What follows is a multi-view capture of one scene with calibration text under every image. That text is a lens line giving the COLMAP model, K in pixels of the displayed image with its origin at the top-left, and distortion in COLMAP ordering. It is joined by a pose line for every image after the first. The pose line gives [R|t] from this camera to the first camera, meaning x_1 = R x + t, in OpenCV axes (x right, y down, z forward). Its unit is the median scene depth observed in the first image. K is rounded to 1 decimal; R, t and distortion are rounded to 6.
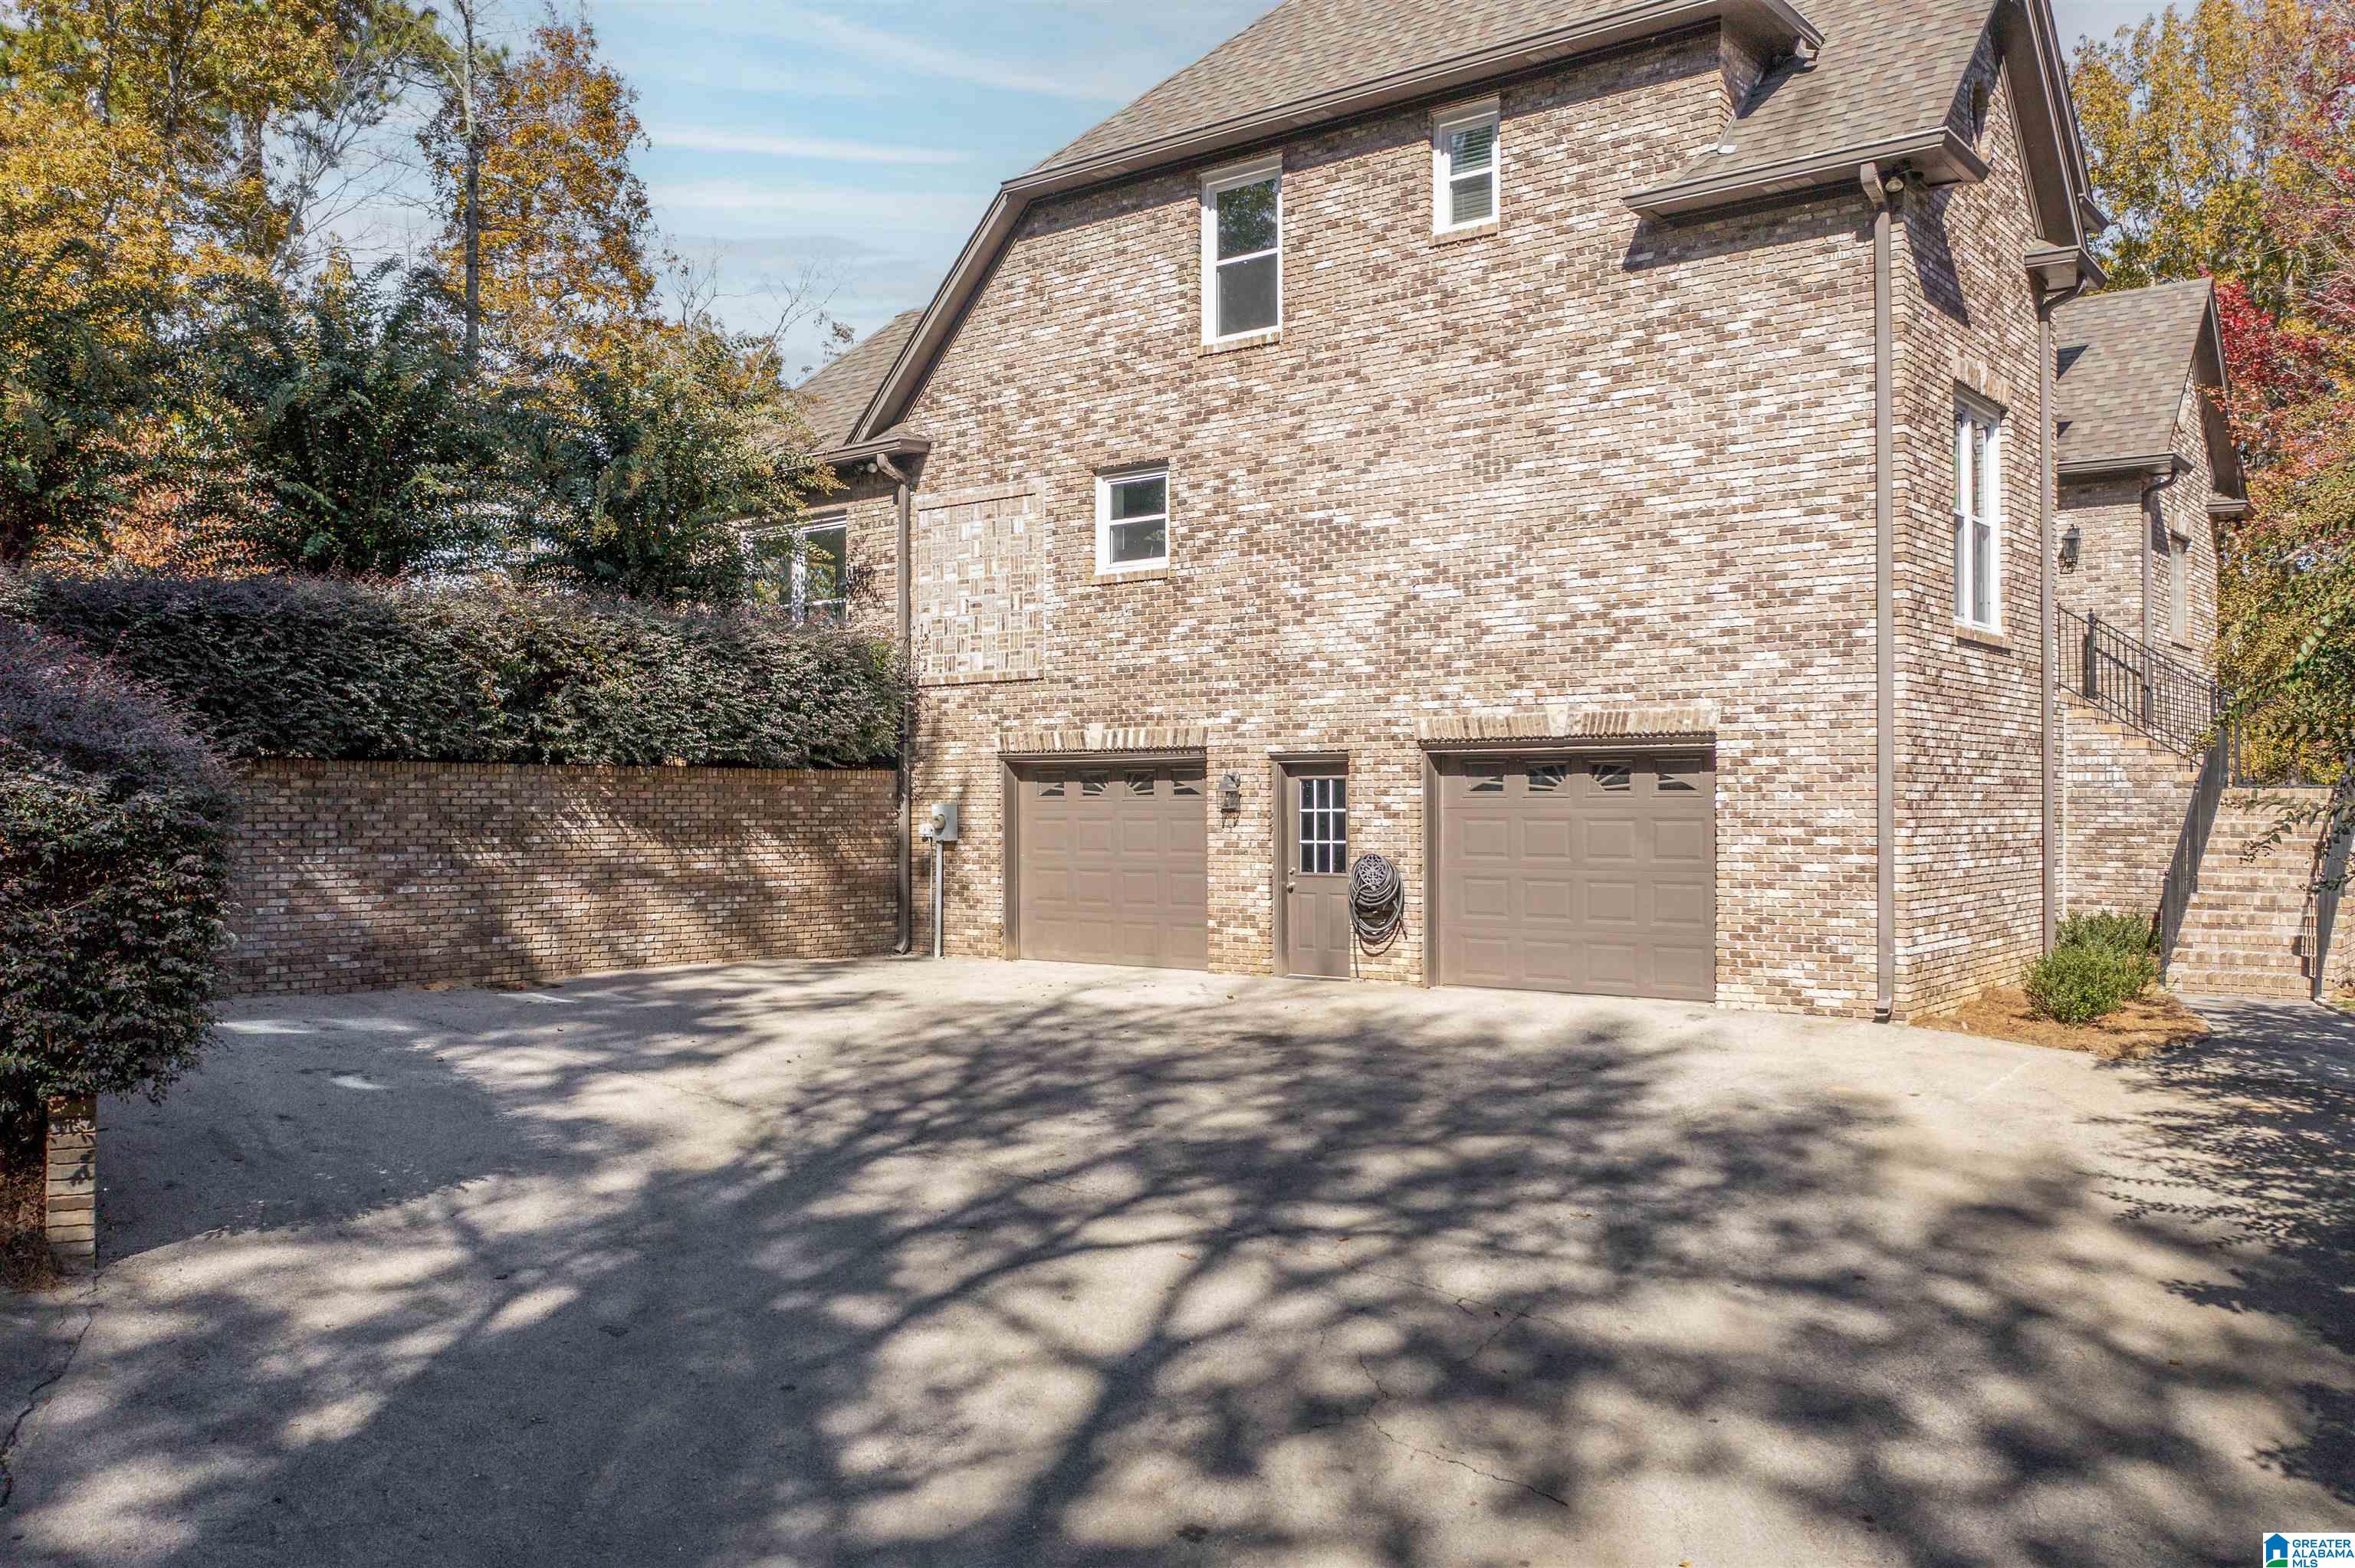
lens RADIAL K [[1965.8, 0, 1182.8], [0, 1965.8, 837.2], [0, 0, 1]] dist [-0.002703, -0.003454]
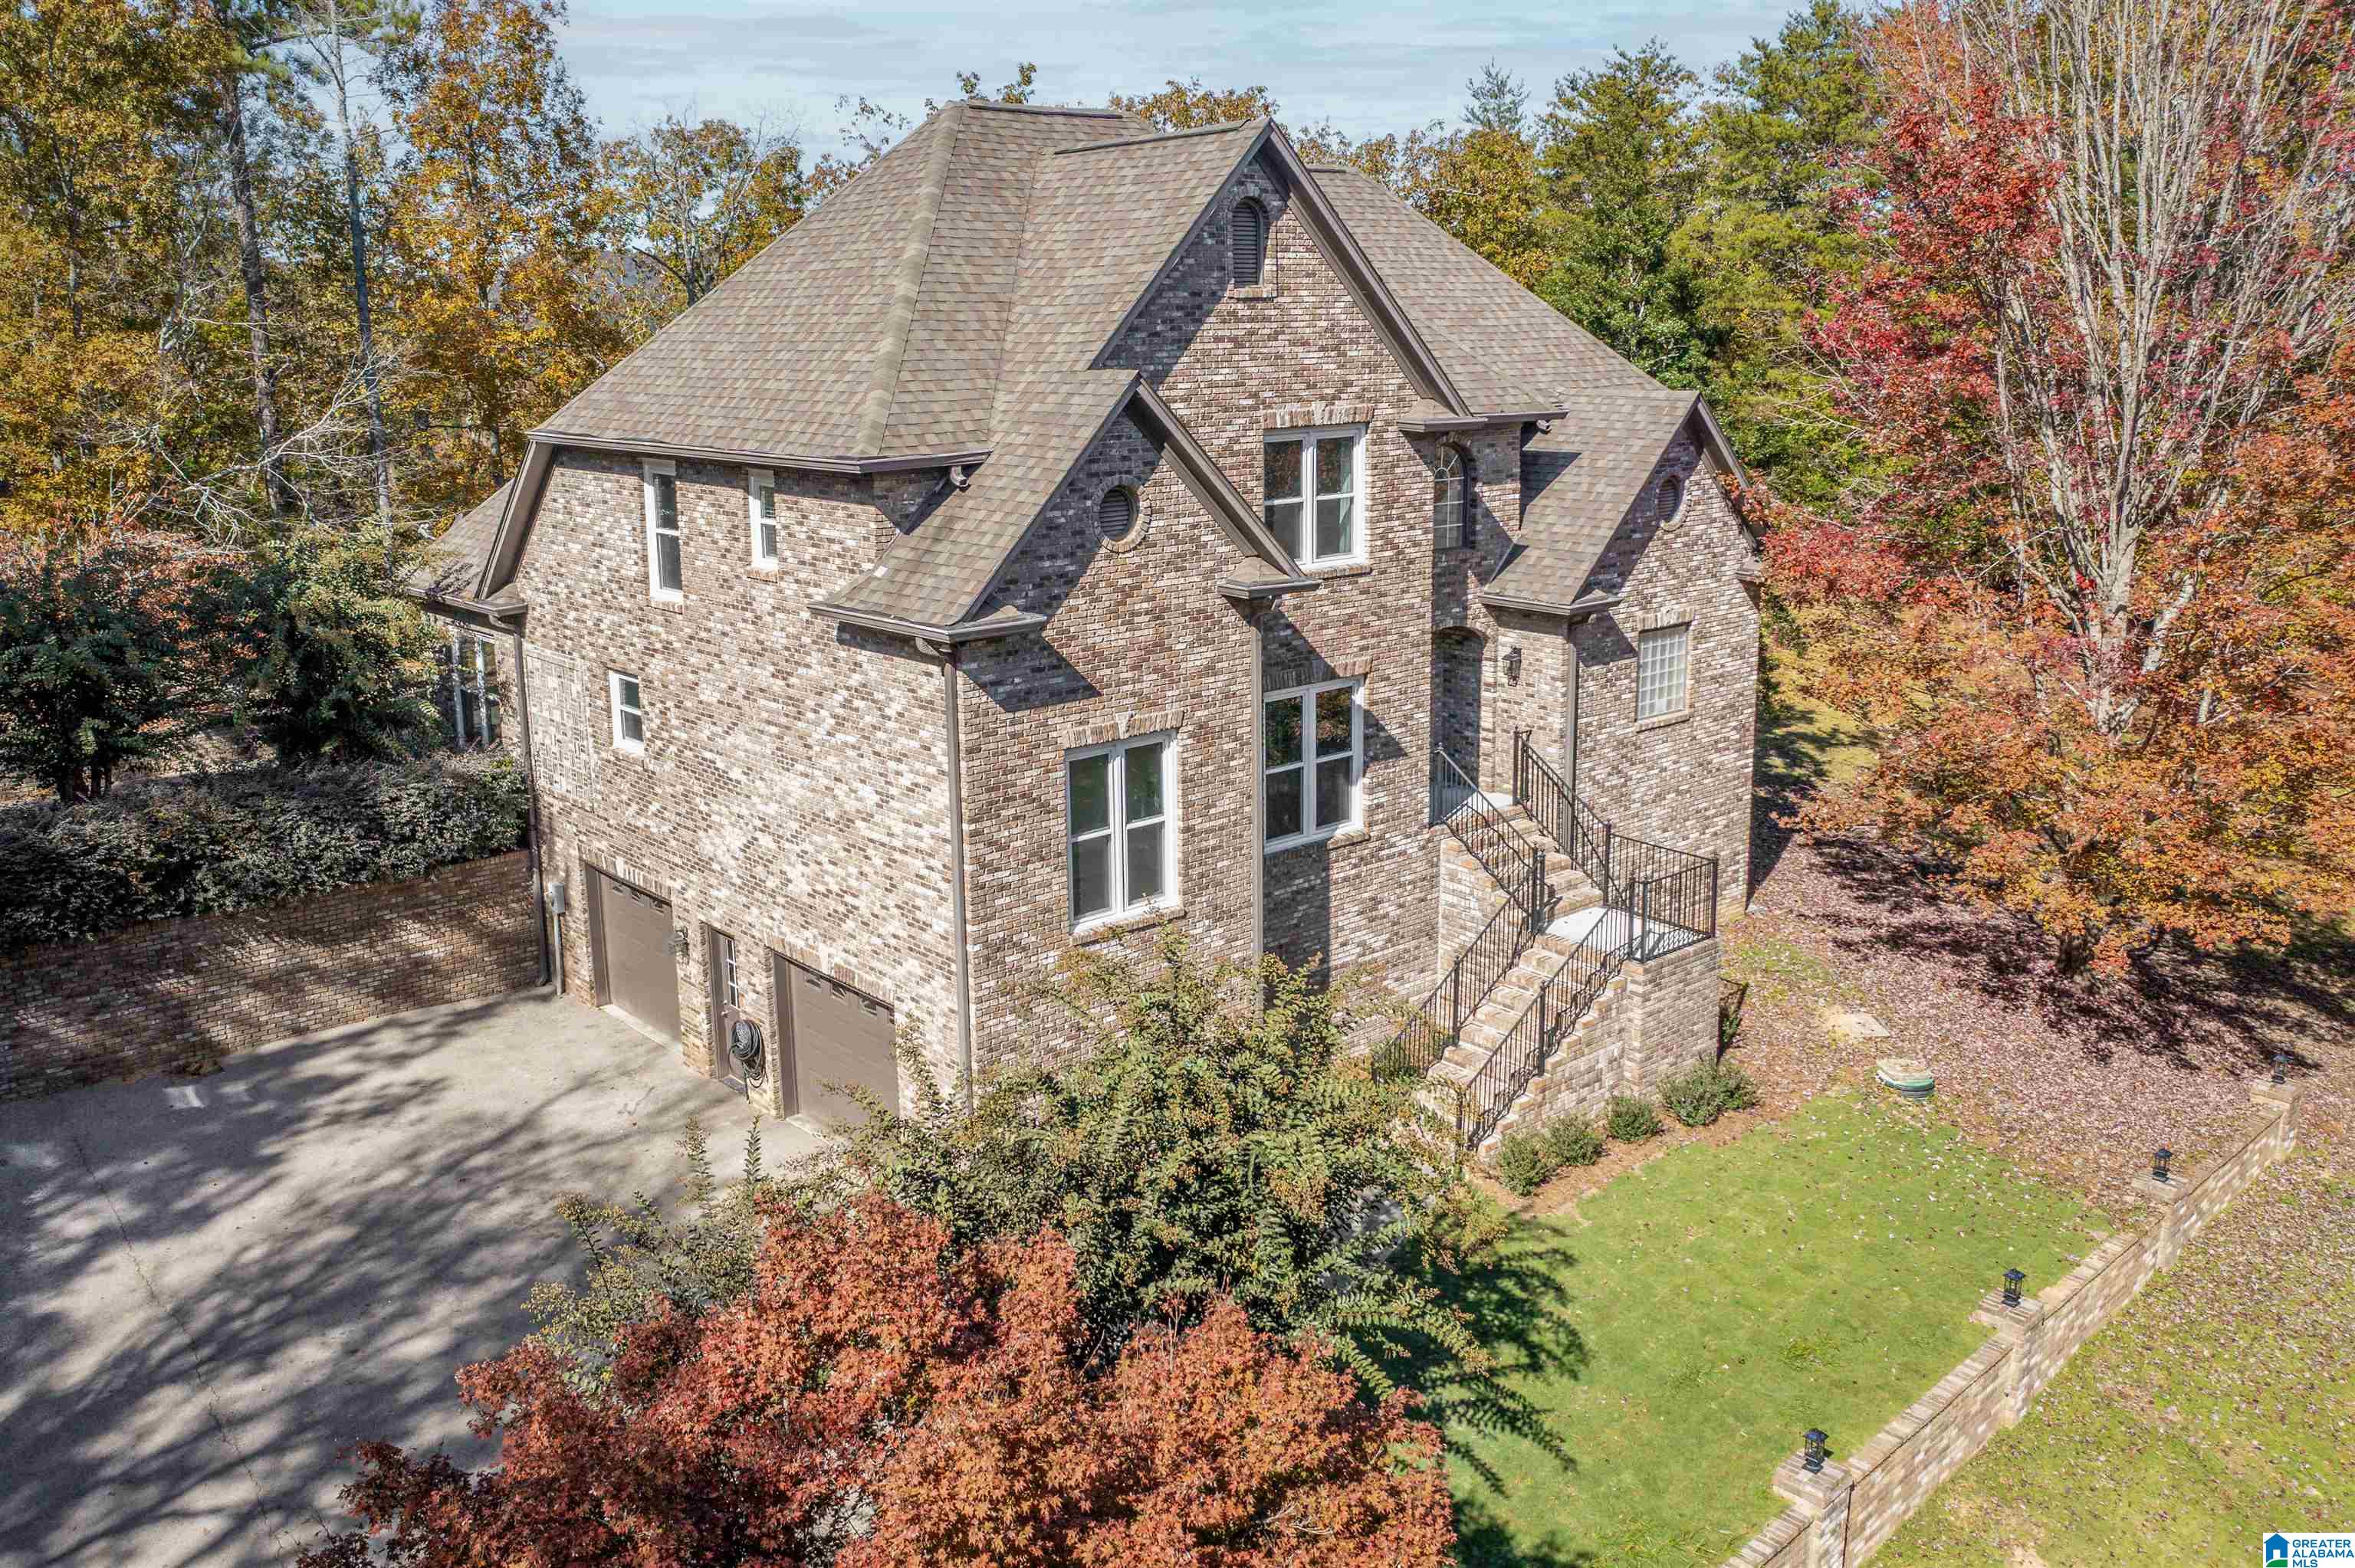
lens RADIAL K [[1962.3, 0, 1177.5], [0, 1962.3, 784.0], [0, 0, 1]] dist [-0.009020, -0.001112]
pose [[0.979529, 0.038446, -0.197596, 0.629048], [0.009733, 0.971399, 0.237254, -0.450306], [0.201066, -0.234321, 0.951139, -0.172657]]
